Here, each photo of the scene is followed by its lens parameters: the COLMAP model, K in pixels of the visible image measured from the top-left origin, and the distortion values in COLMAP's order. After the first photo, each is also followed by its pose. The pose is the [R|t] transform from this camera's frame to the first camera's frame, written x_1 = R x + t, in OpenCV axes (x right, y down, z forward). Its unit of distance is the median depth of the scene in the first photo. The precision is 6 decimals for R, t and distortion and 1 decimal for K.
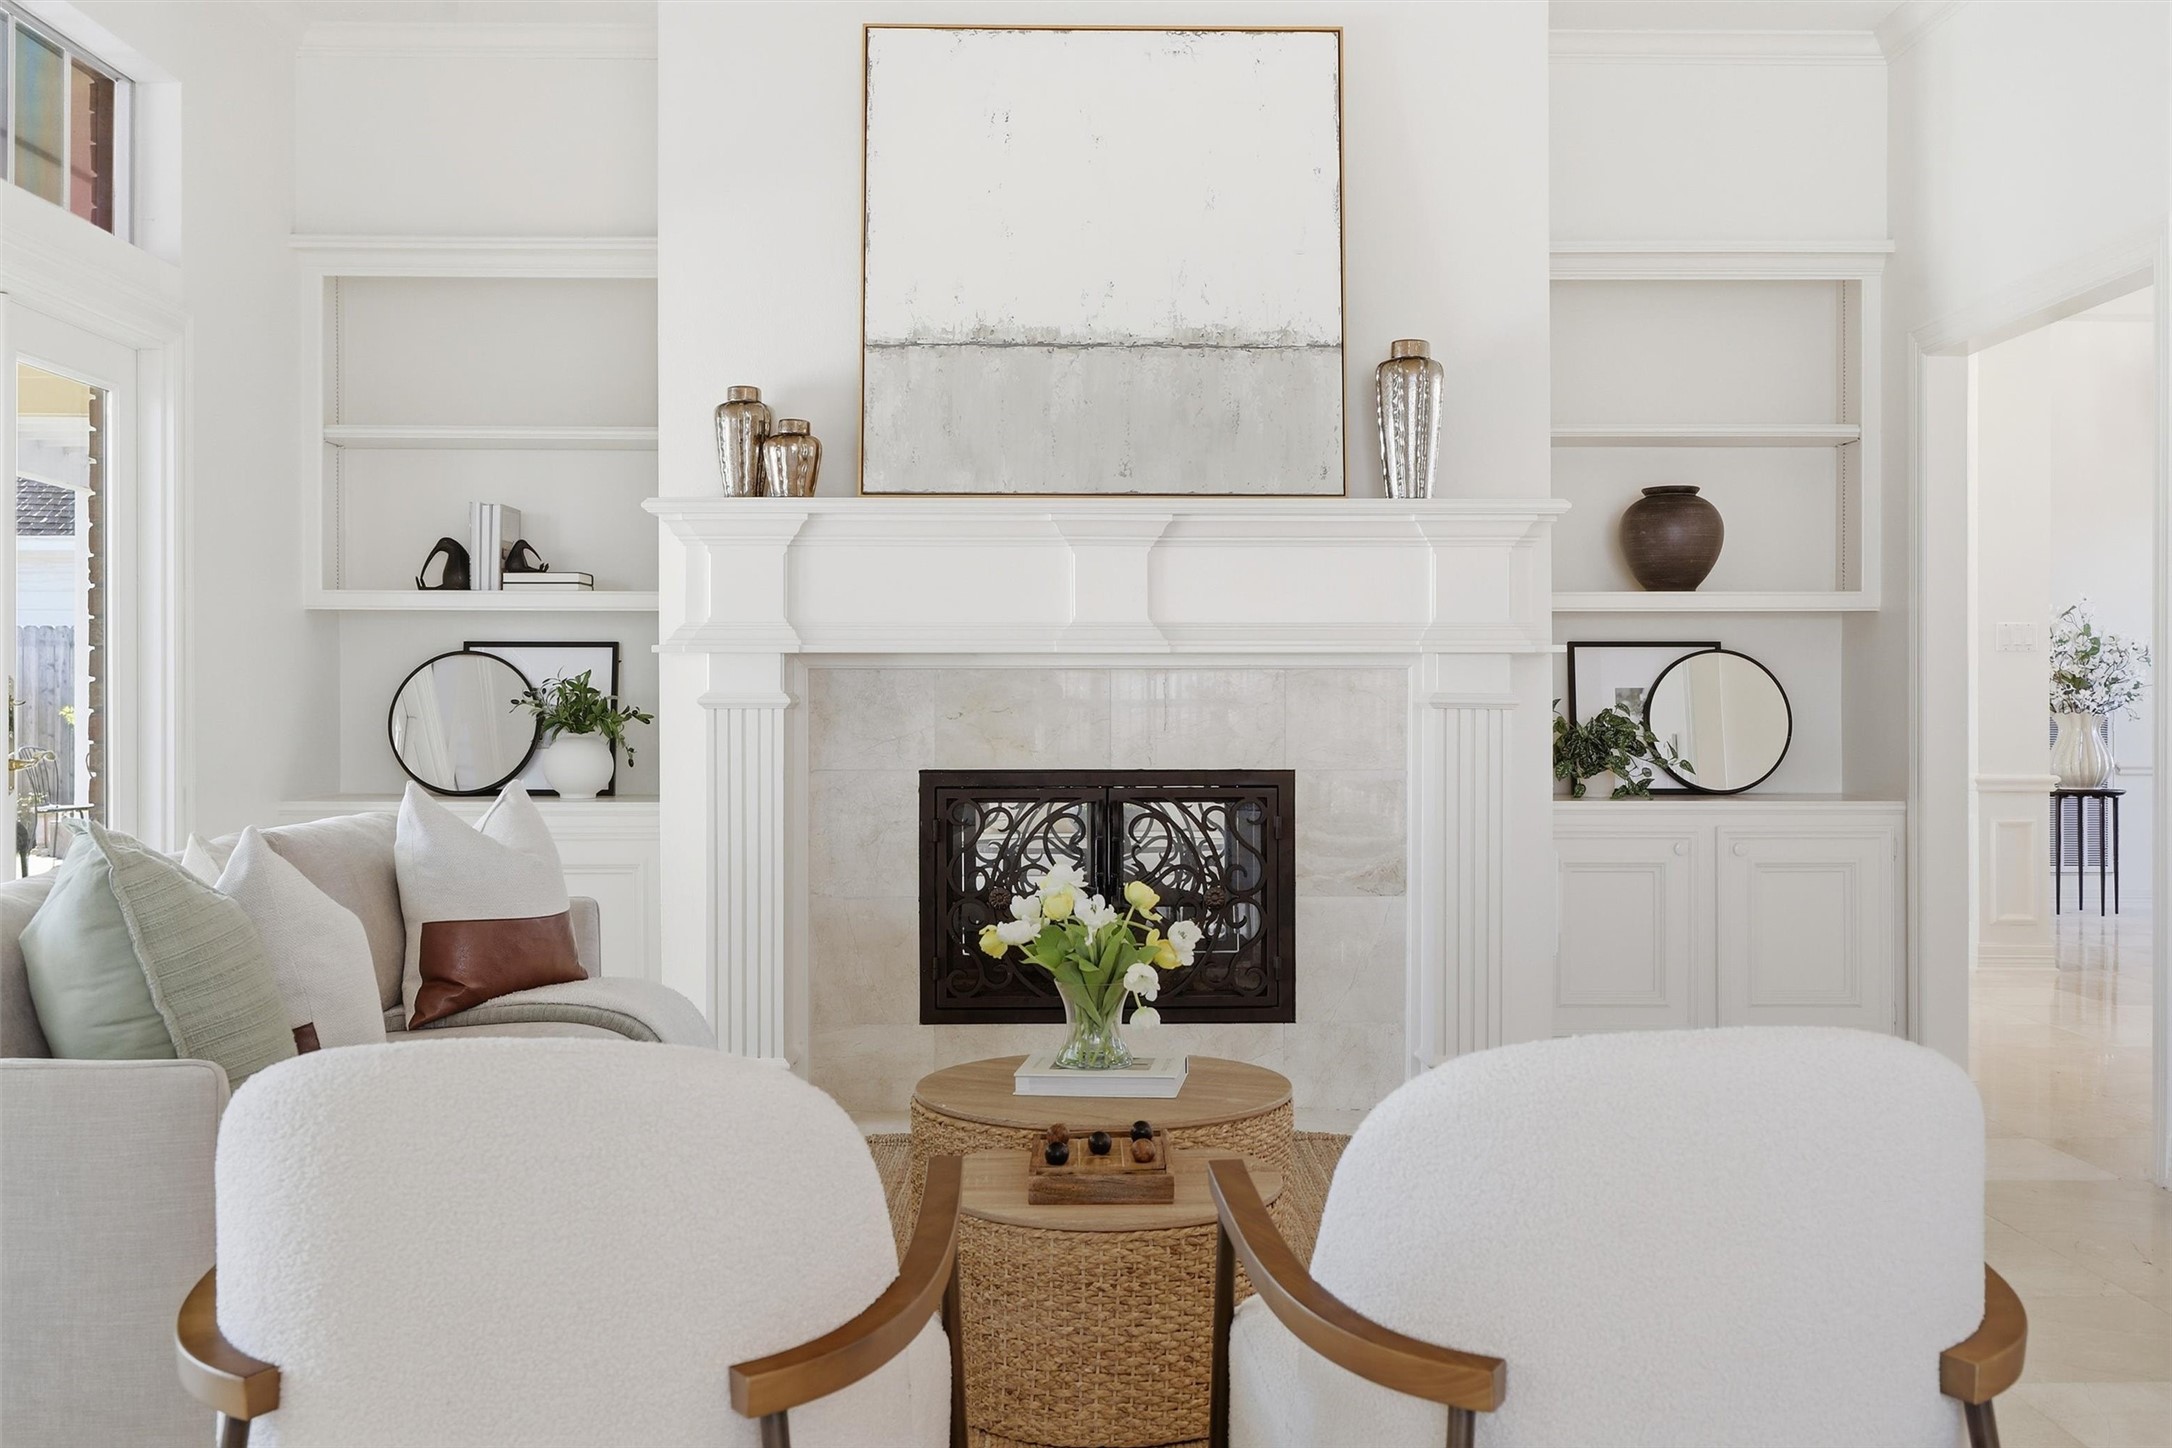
lens RADIAL K [[992.9, 0, 1085.6], [0, 992.9, 727.6], [0, 0, 1]] dist [0.002891, -0.000039]
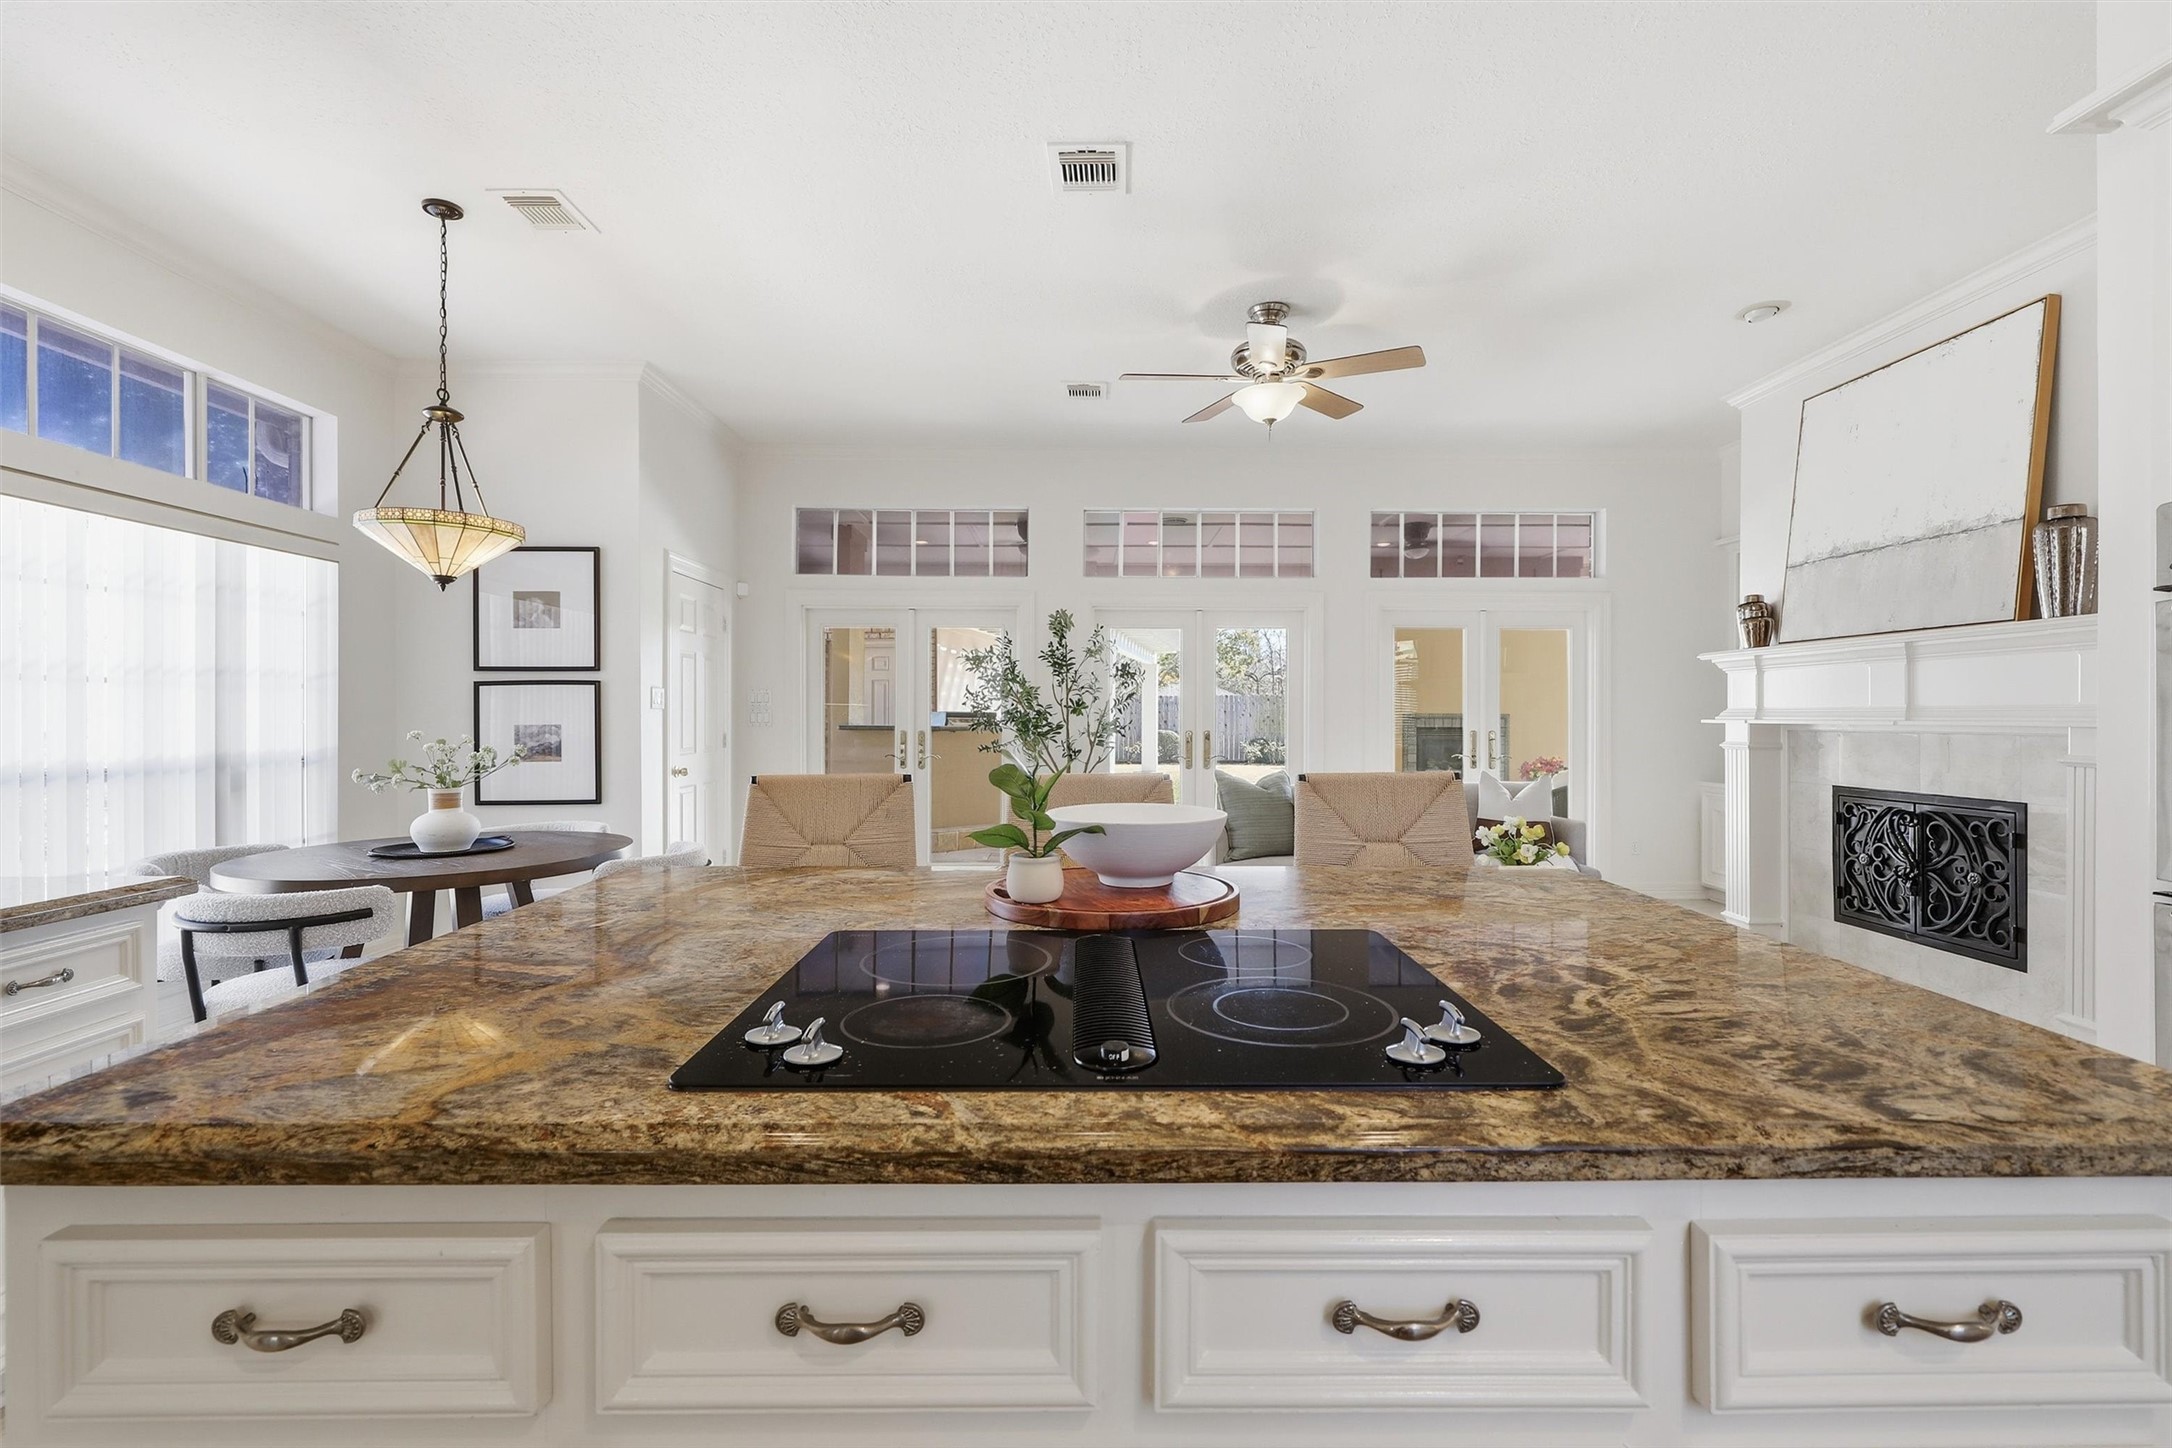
lens RADIAL K [[992.9, 0, 1088.3], [0, 992.9, 720.0], [0, 0, 1]] dist [0.002891, -0.000039]
pose [[0.017102, 0.002896, -0.999850, 1.724640], [0.003395, 0.999990, 0.002955, -0.091516], [0.999848, -0.003445, 0.017092, -0.426770]]
